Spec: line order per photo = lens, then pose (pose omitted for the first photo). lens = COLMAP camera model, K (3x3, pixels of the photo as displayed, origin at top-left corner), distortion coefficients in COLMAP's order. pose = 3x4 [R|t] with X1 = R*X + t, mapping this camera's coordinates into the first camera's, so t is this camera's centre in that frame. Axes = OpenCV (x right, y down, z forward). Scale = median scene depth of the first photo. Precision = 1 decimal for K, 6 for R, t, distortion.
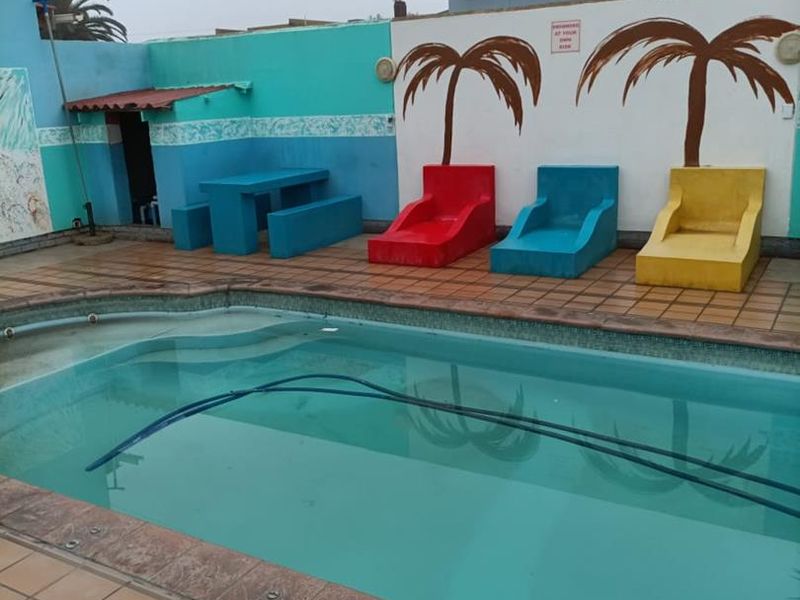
lens RADIAL K [[778.4, 0, 387.6], [0, 778.4, 303.1], [0, 0, 1]] dist [0.006324, -0.008024]
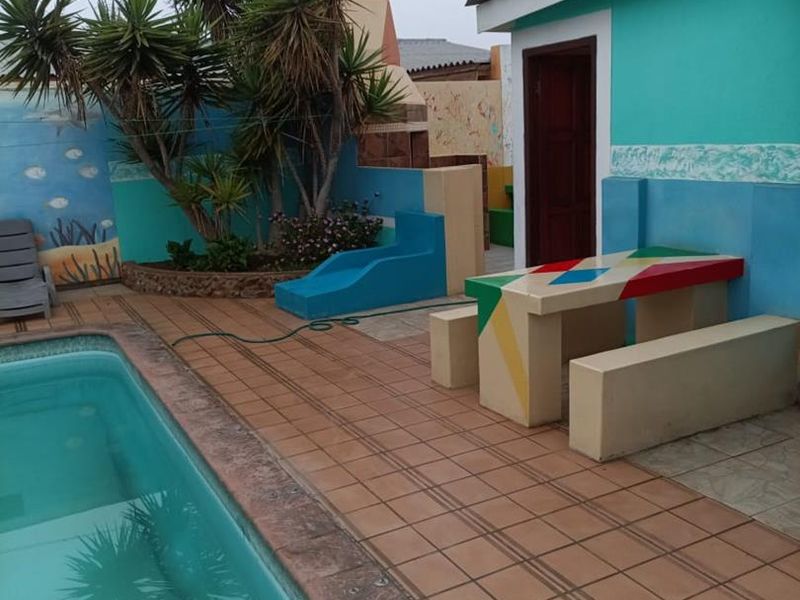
lens RADIAL K [[794.5, 0, 401.3], [0, 794.5, 283.2], [0, 0, 1]] dist [0.081027, -0.104770]
pose [[-0.849661, -0.009262, 0.527248, -1.182734], [0.225864, 0.897097, 0.379740, -0.407973], [-0.476510, 0.441736, -0.760136, 1.705428]]
